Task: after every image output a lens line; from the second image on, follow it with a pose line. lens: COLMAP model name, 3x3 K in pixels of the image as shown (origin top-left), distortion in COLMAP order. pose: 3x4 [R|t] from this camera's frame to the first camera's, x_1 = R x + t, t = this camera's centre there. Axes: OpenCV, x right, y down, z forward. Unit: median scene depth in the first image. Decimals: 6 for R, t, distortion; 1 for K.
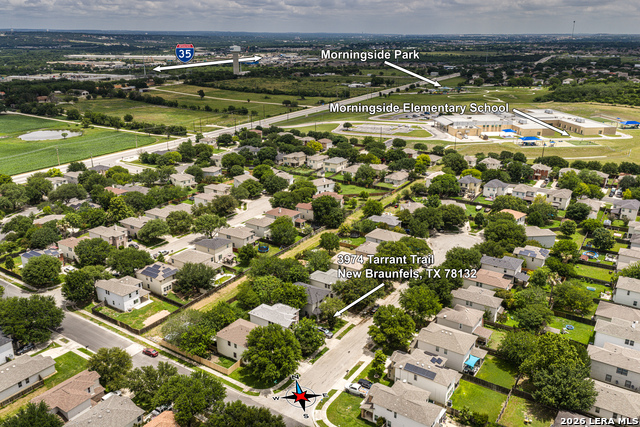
lens RADIAL K [[529.5, 0, 320.0], [0, 529.5, 213.5], [0, 0, 1]] dist [0.031255, -0.015615]
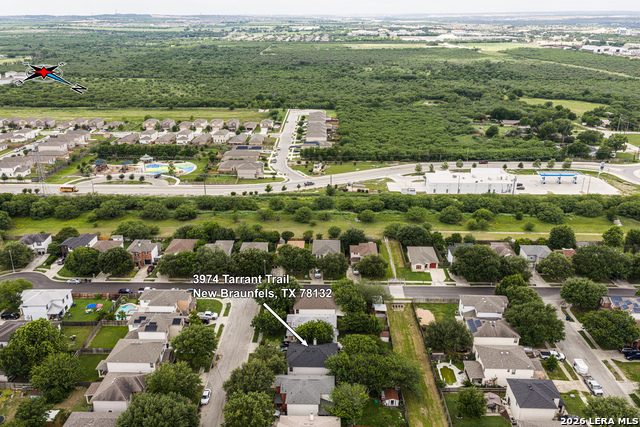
lens RADIAL K [[529.5, 0, 320.0], [0, 529.5, 213.5], [0, 0, 1]] dist [0.031255, -0.015615]
pose [[-0.842578, 0.194756, -0.502128, 0.197142], [-0.172662, 0.785438, 0.594370, -0.308416], [0.510148, 0.587501, -0.628166, 0.816299]]
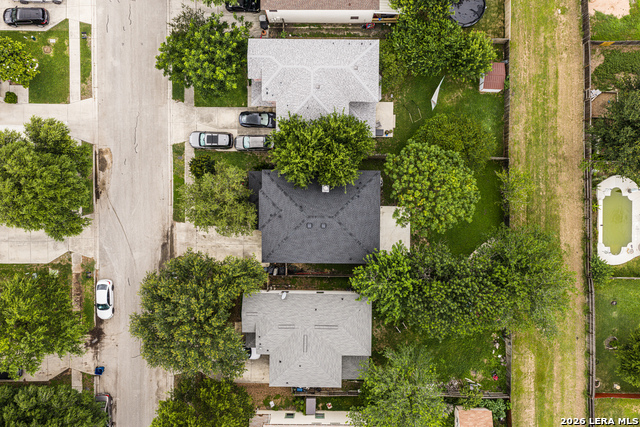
lens RADIAL K [[529.5, 0, 320.0], [0, 529.5, 213.5], [0, 0, 1]] dist [0.031255, -0.015615]
pose [[-0.833071, 0.552972, 0.014659, -0.021364], [-0.173216, -0.285940, 0.942462, -0.108646], [0.525347, 0.782599, 0.333991, 0.511198]]
